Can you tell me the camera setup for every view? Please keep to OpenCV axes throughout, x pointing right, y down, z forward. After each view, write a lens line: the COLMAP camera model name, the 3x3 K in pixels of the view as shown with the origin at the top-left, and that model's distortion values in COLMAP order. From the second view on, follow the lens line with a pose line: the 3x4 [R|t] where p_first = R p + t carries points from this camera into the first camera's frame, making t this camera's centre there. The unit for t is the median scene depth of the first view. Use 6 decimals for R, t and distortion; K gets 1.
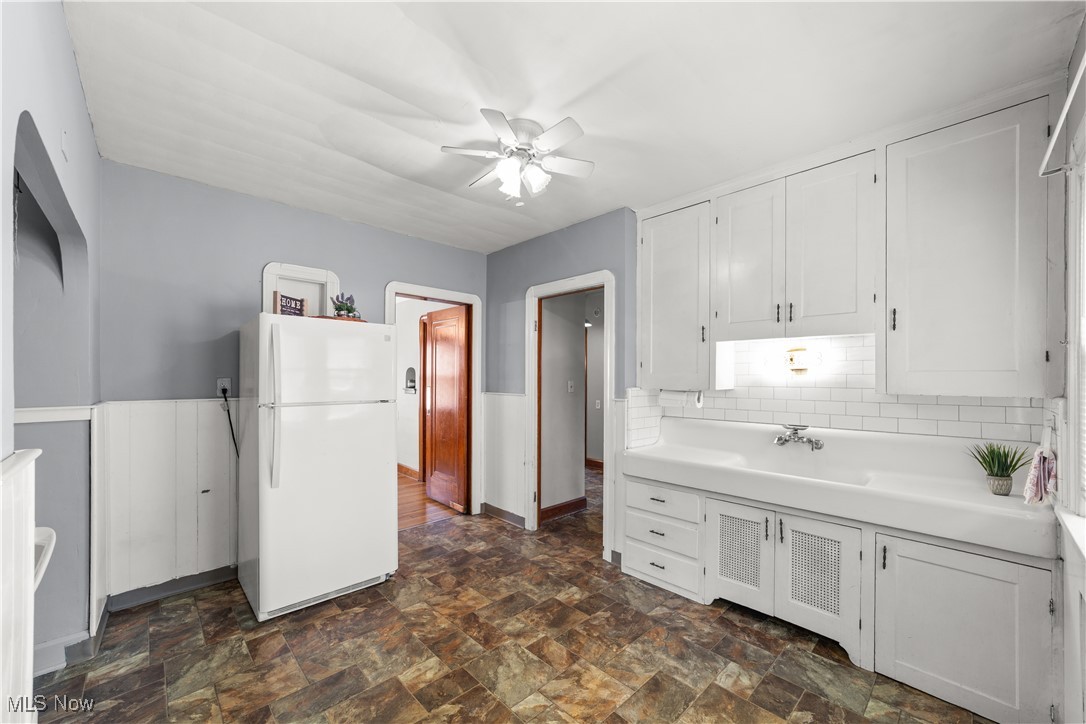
lens RADIAL K [[413.8, 0, 556.1], [0, 413.8, 380.3], [0, 0, 1]] dist [-0.045620, 0.015859]
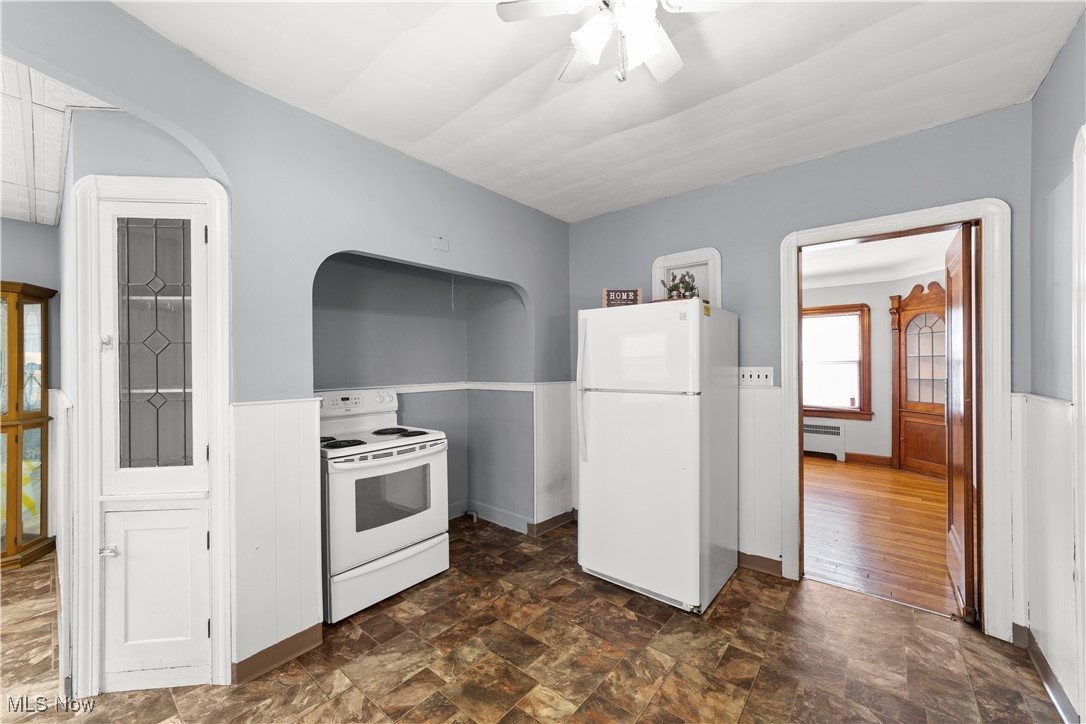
lens RADIAL K [[415.6, 0, 543.0], [0, 415.6, 362.0], [0, 0, 1]] dist [-0.015400, 0.007889]
pose [[0.089166, -0.016755, -0.995876, 0.322579], [0.001891, 0.999860, -0.016653, 0.003883], [0.996015, -0.000398, 0.089185, 0.526011]]
